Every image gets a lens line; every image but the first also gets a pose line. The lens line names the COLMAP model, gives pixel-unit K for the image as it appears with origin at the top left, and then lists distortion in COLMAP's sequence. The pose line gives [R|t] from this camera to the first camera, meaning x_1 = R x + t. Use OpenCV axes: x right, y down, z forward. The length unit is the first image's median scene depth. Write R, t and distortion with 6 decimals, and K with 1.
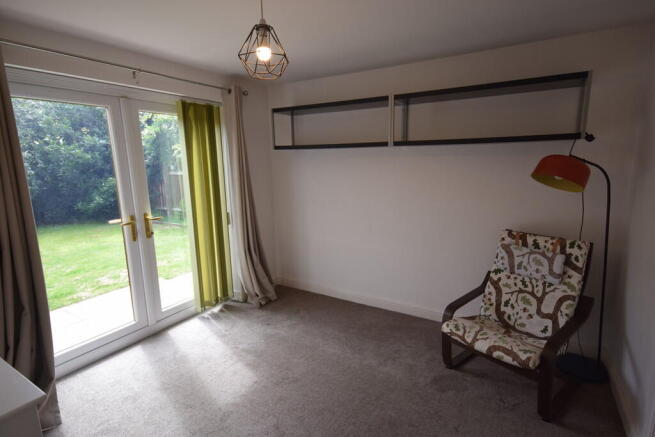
lens RADIAL K [[323.7, 0, 332.8], [0, 323.7, 219.3], [0, 0, 1]] dist [0.016010, 0.000180]
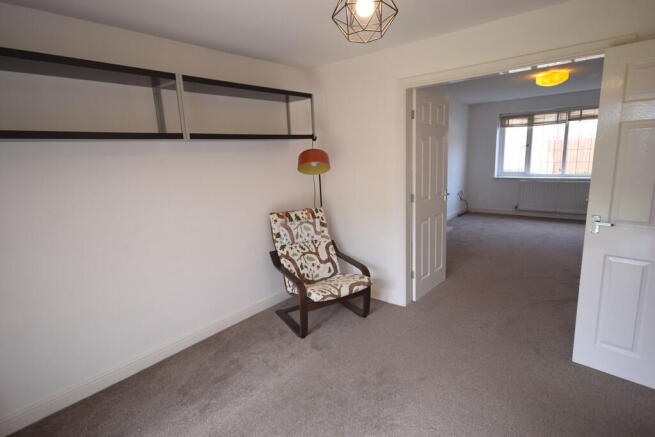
lens RADIAL K [[343.3, 0, 331.3], [0, 343.3, 219.3], [0, 0, 1]] dist [0.019881, 0.000058]
pose [[0.149433, -0.195877, 0.969176, -0.728209], [0.211756, 0.963779, 0.162137, -0.115635], [-0.965831, 0.181001, 0.185499, 0.624636]]
